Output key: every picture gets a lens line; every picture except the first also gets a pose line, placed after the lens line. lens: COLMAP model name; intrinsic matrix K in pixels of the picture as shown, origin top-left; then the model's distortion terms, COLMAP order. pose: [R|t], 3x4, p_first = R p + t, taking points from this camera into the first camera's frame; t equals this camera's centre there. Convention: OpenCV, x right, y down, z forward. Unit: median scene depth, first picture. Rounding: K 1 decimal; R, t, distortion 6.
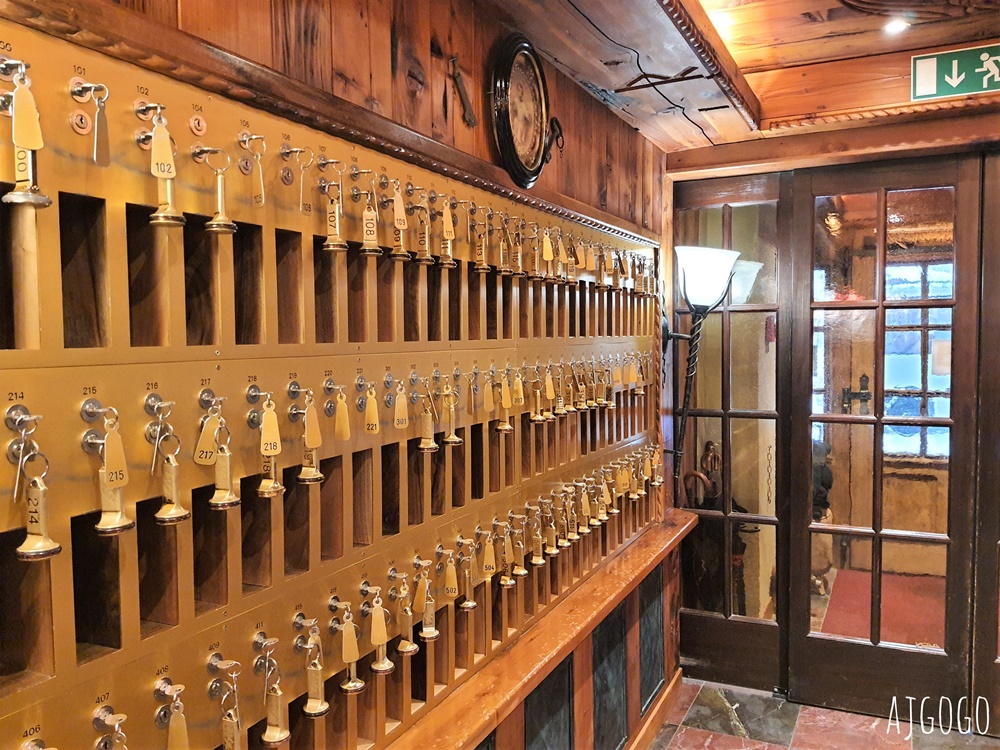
lens RADIAL K [[790.1, 0, 500.0], [0, 790.1, 375.0], [0, 0, 1]] dist [0.103785, -0.181385]
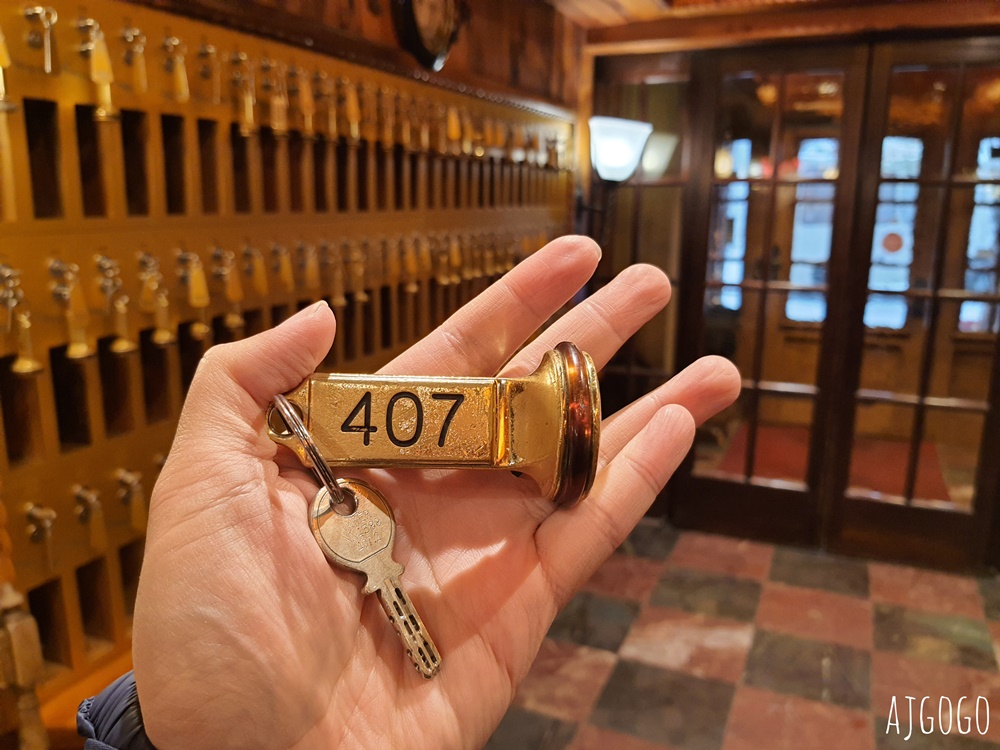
lens RADIAL K [[790.1, 0, 500.0], [0, 790.1, 375.0], [0, 0, 1]] dist [0.103785, -0.181385]
pose [[0.998062, 0.011855, 0.061088, 0.081055], [-0.022214, 0.984881, 0.171804, -0.014482], [-0.058128, -0.172828, 0.983235, -0.214796]]
